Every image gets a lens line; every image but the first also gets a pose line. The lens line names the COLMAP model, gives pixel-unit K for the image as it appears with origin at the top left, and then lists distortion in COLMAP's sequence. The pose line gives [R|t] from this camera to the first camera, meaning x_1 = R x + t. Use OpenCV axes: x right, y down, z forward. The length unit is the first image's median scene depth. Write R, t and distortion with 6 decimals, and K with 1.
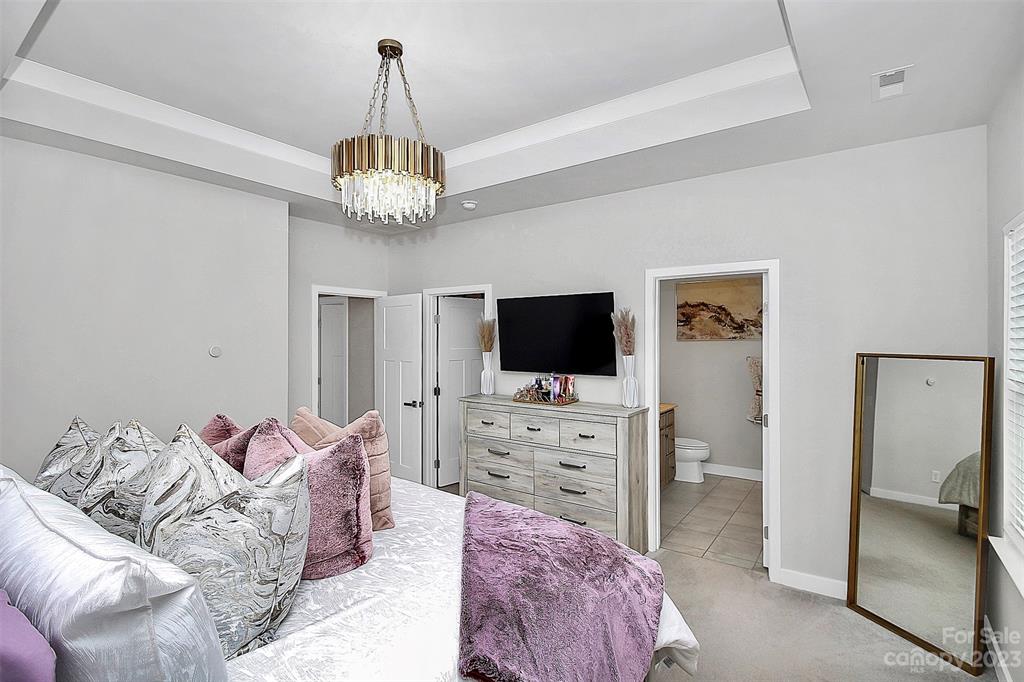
lens RADIAL K [[479.9, 0, 512.0], [0, 479.9, 341.0], [0, 0, 1]] dist [0.004169, -0.017518]
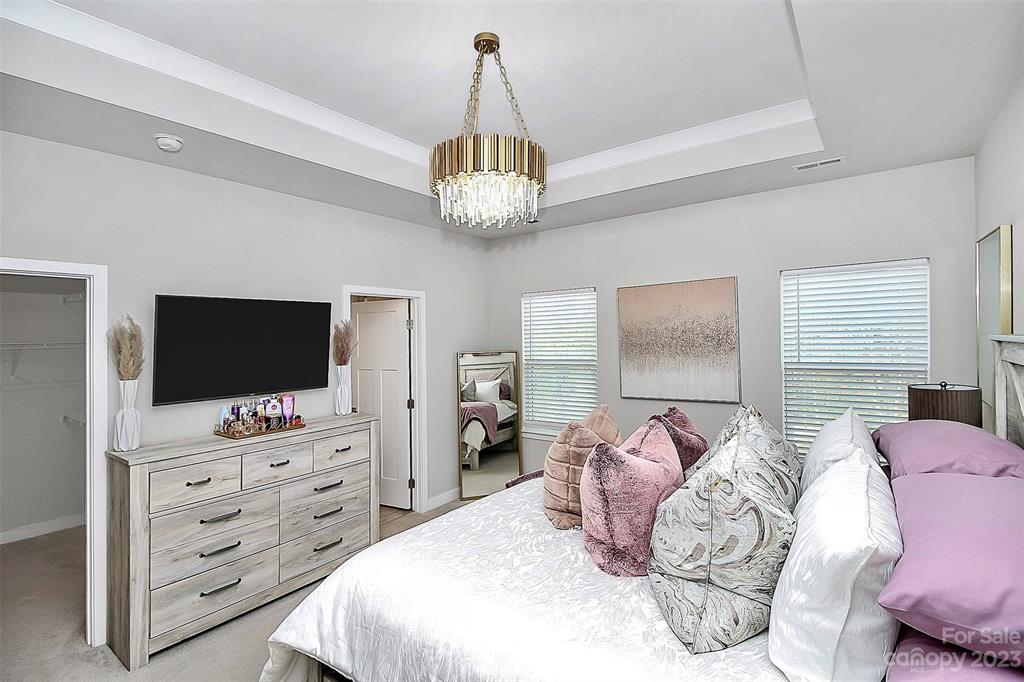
lens RADIAL K [[480.2, 0, 517.0], [0, 480.2, 334.9], [0, 0, 1]] dist [0.009278, -0.017063]
pose [[-0.001101, 0.010799, 0.999941, -0.783121], [0.034725, 0.999339, -0.010754, -0.013575], [-0.999396, 0.034711, -0.001475, 0.591263]]
